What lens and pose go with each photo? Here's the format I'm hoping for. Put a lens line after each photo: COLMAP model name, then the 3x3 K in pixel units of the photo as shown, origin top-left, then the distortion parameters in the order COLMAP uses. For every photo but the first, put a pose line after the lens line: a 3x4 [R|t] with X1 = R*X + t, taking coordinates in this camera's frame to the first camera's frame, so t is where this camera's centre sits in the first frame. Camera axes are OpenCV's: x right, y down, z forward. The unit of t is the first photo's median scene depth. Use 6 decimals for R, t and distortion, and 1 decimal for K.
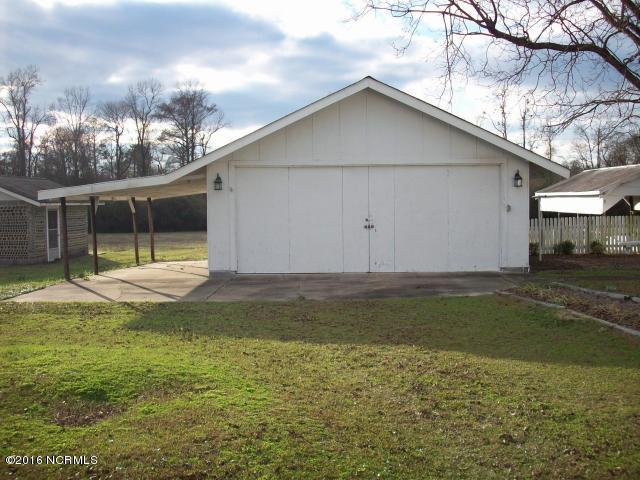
lens RADIAL K [[675.0, 0, 319.7], [0, 675.0, 238.1], [0, 0, 1]] dist [-0.094437, 0.009343]
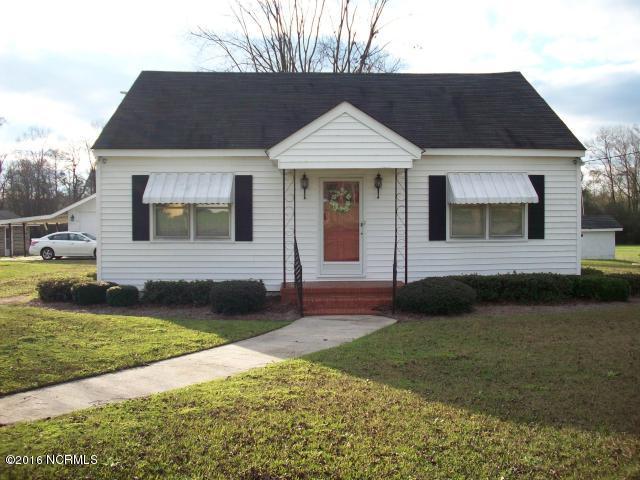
lens RADIAL K [[675.0, 0, 319.7], [0, 675.0, 238.1], [0, 0, 1]] dist [-0.094437, 0.009343]
pose [[0.999110, 0.006001, 0.041743, 0.079151], [-0.004676, 0.999484, -0.031766, 0.007905], [-0.041912, 0.031543, 0.998623, -0.179449]]
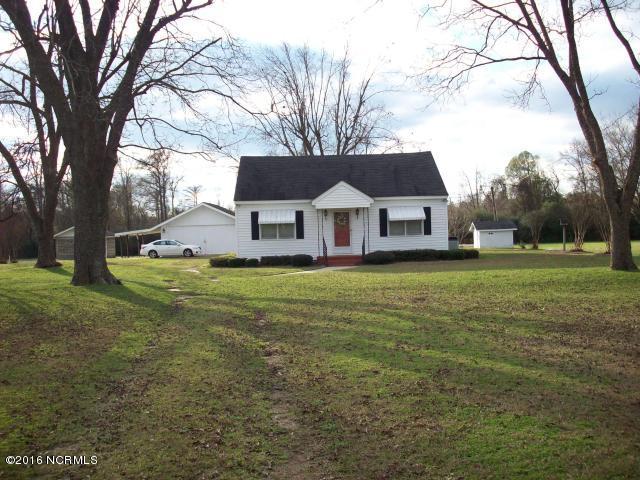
lens RADIAL K [[675.0, 0, 319.7], [0, 675.0, 238.1], [0, 0, 1]] dist [-0.094437, 0.009343]
pose [[0.999196, -0.018541, 0.035544, 0.069410], [0.020002, 0.998951, -0.041186, 0.015553], [-0.034743, 0.041864, 0.998519, -0.329059]]
